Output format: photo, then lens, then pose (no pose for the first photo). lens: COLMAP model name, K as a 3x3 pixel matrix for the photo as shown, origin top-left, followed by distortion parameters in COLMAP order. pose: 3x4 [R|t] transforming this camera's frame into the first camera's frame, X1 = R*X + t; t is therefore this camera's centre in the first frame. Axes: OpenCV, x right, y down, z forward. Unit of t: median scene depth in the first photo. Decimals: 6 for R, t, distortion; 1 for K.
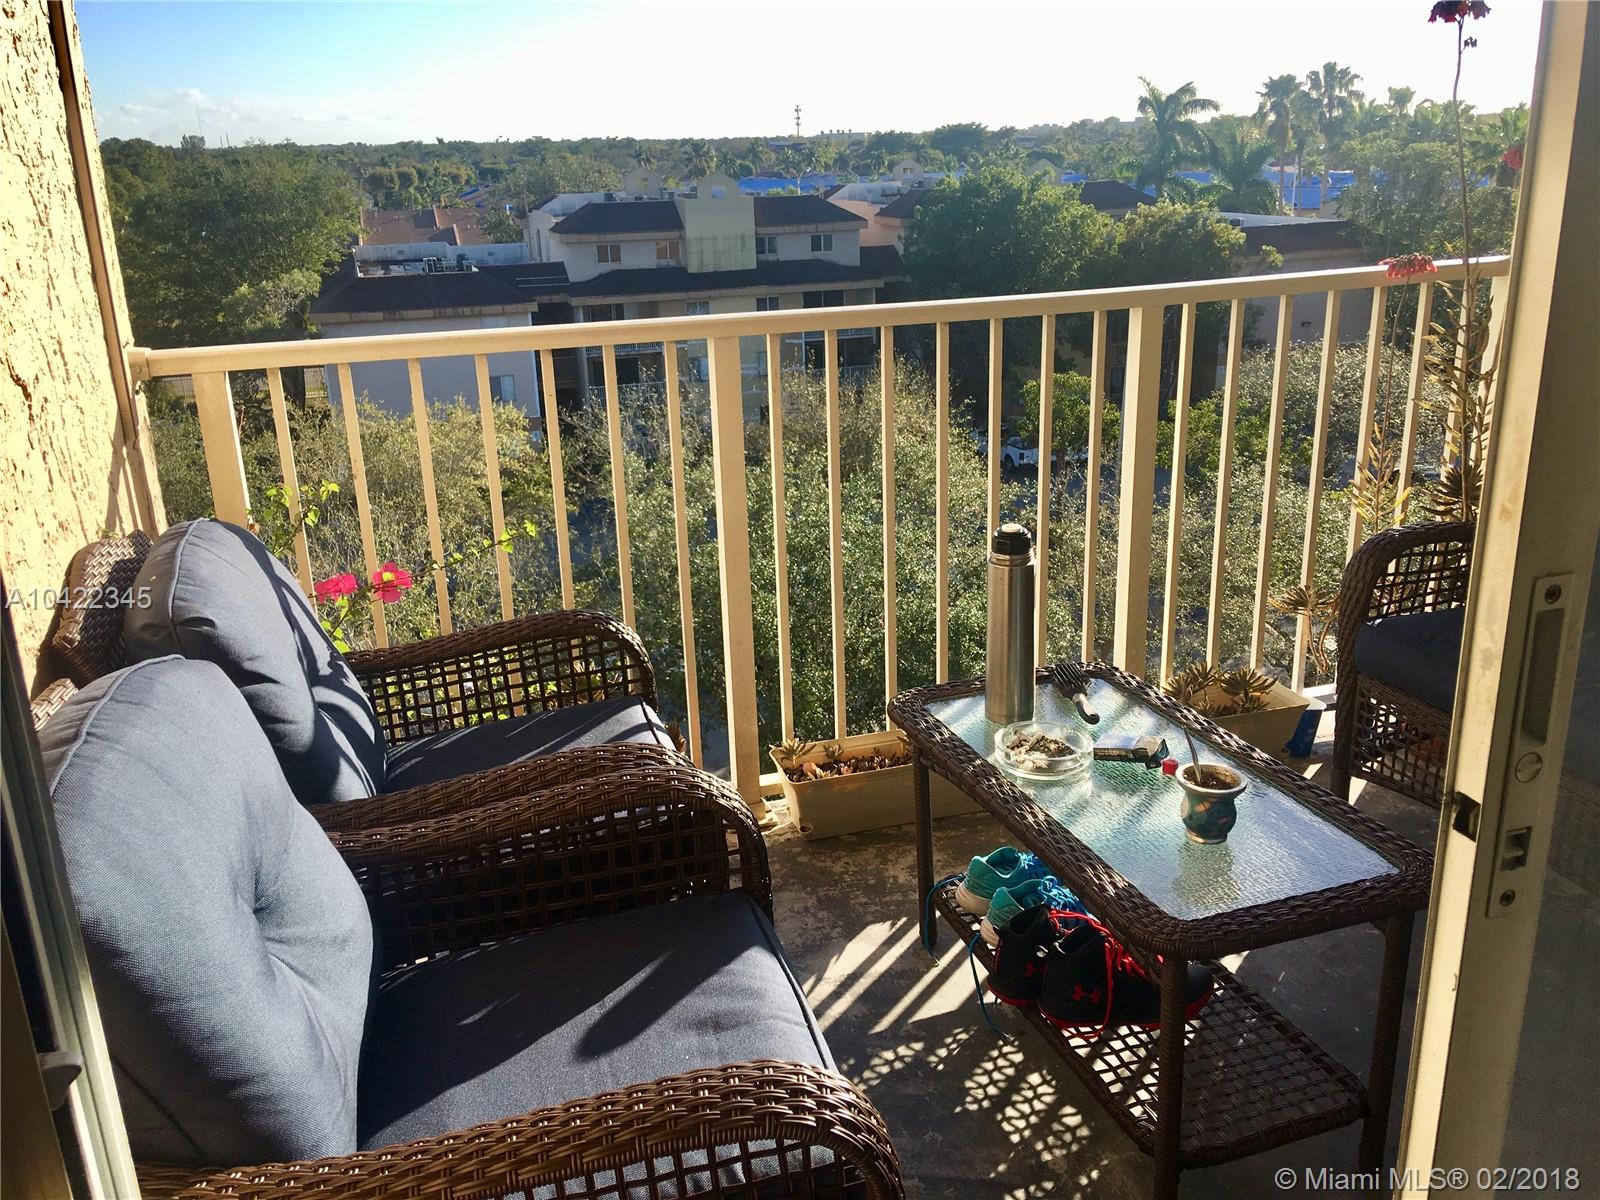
lens RADIAL K [[1321.1, 0, 803.0], [0, 1321.1, 599.1], [0, 0, 1]] dist [0.105402, -0.158505]
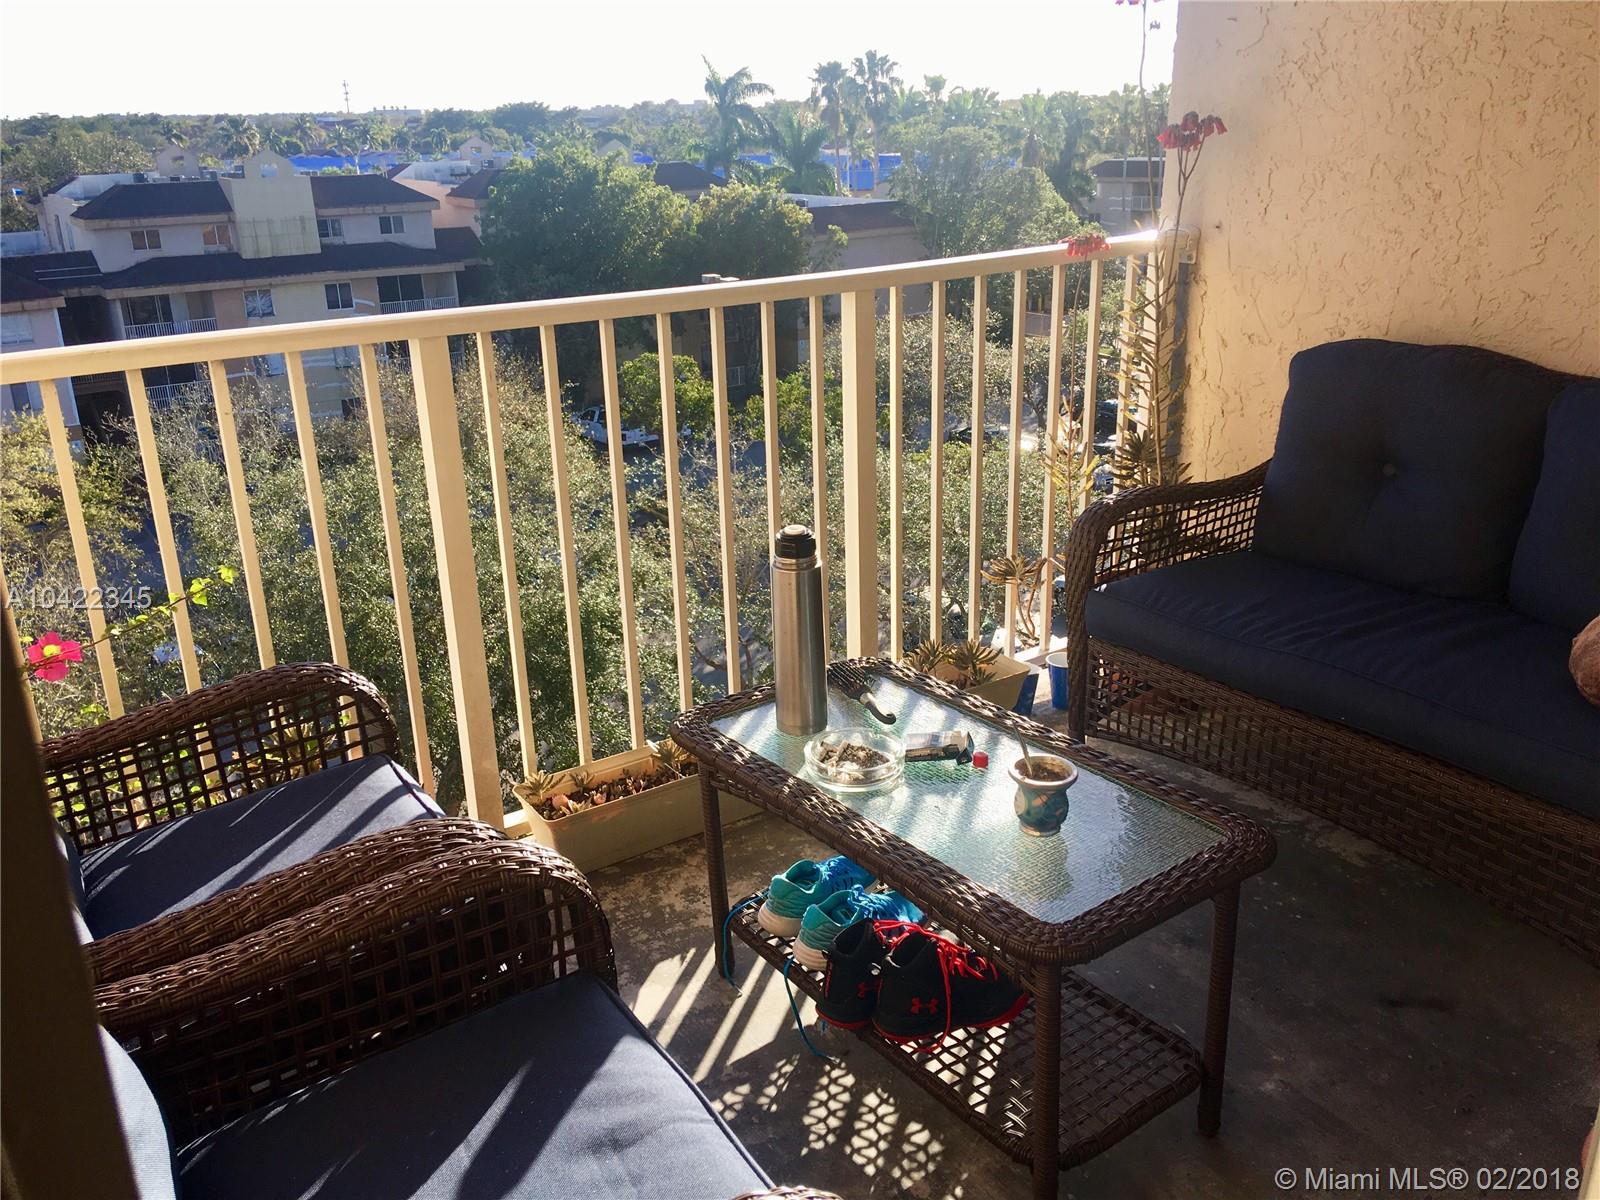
lens RADIAL K [[1321.1, 0, 796.8], [0, 1321.1, 585.5], [0, 0, 1]] dist [0.105402, -0.158505]
pose [[0.954865, -0.093758, 0.281853, -0.105251], [0.092626, 0.995549, 0.017370, -0.028466], [-0.282228, 0.009521, 0.959300, 0.083955]]
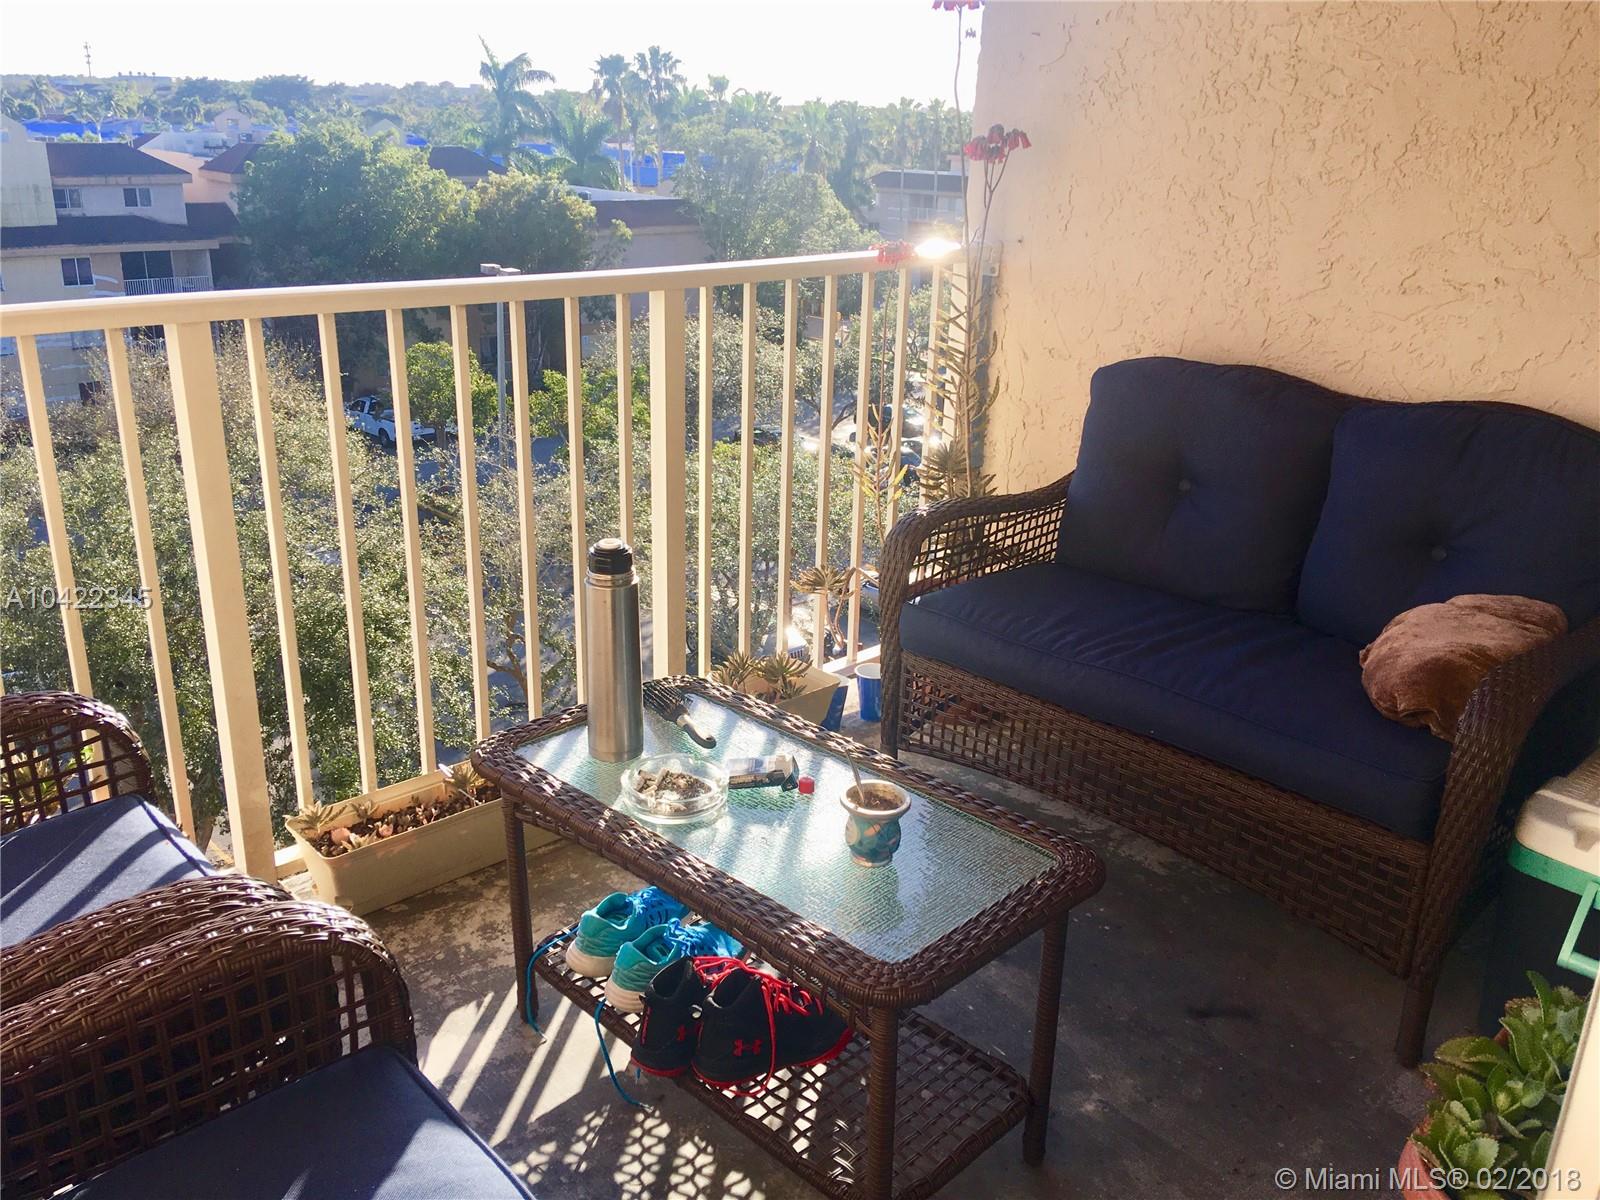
lens RADIAL K [[1321.1, 0, 794.0], [0, 1321.1, 586.1], [0, 0, 1]] dist [0.105402, -0.158505]
pose [[0.897624, -0.093000, 0.430838, -0.109474], [0.087143, 0.995637, 0.033358, -0.041386], [-0.432061, 0.007601, 0.901812, 0.137305]]
